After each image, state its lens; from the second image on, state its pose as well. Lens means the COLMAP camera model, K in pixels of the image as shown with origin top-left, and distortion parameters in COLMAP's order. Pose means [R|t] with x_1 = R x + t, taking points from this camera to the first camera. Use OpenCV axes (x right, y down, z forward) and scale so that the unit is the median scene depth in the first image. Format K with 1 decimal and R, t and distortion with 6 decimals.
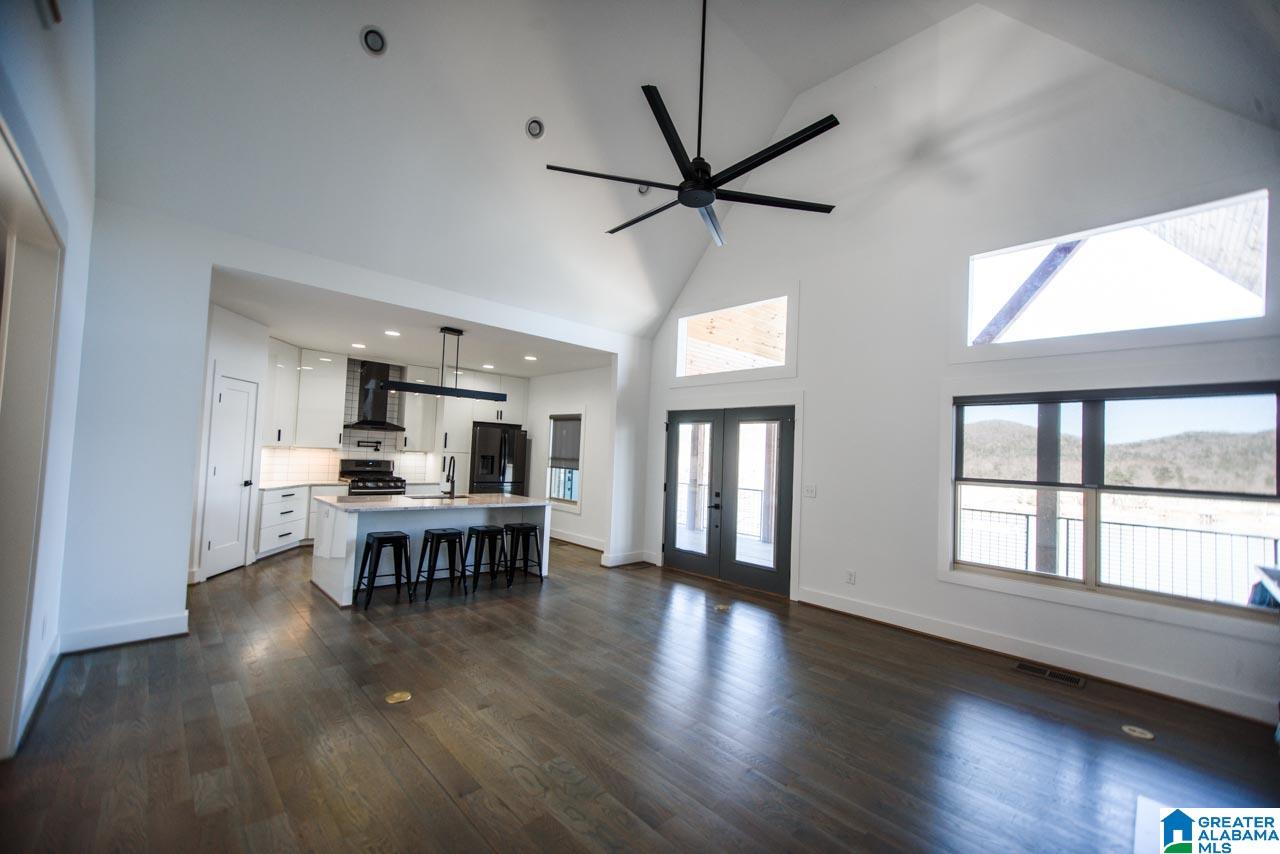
lens RADIAL K [[514.7, 0, 631.0], [0, 514.7, 426.5], [0, 0, 1]] dist [-0.000383, 0.002305]
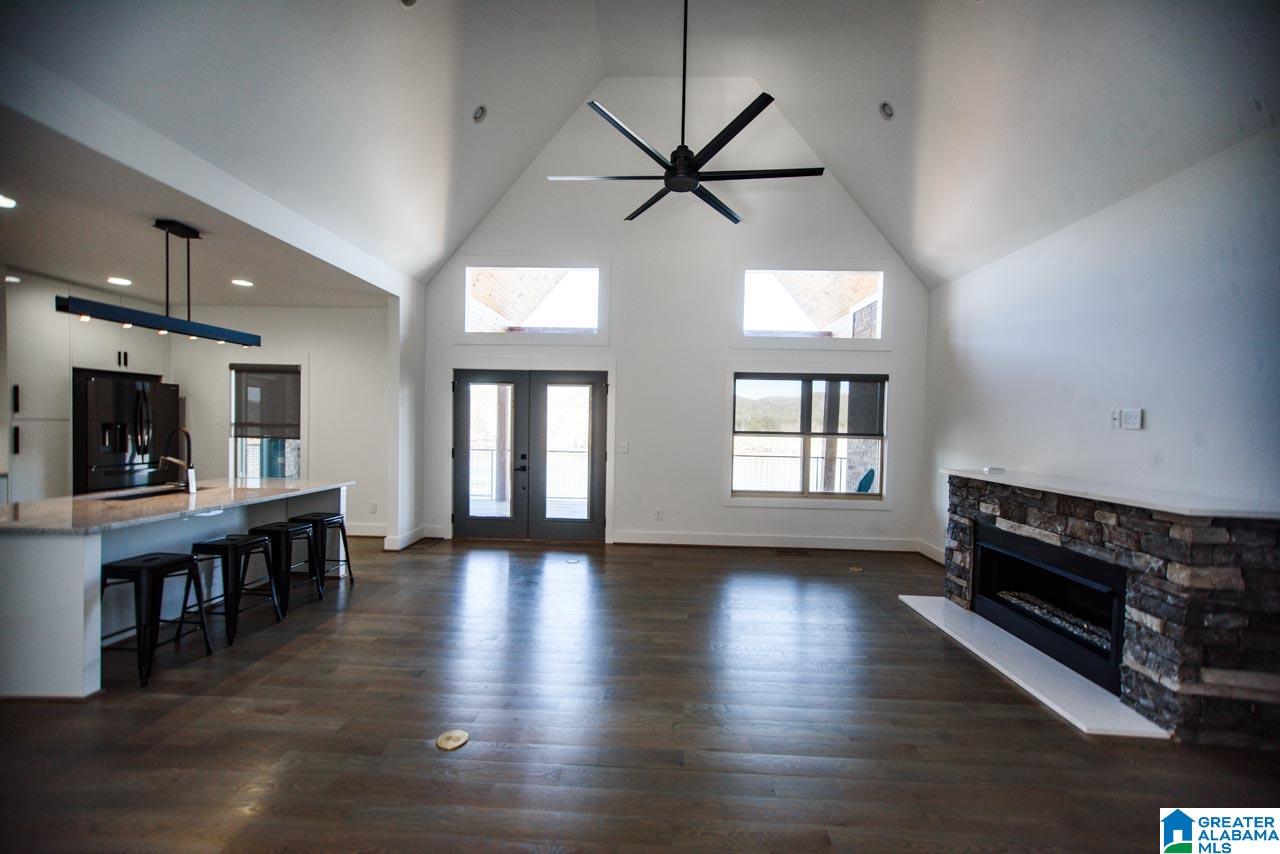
lens RADIAL K [[514.7, 0, 646.9], [0, 514.7, 433.4], [0, 0, 1]] dist [-0.000383, 0.002305]
pose [[0.717893, -0.042115, 0.694878, -0.353655], [-0.028209, 0.995589, 0.089483, -0.008786], [-0.695582, -0.083841, 0.713538, 0.125864]]
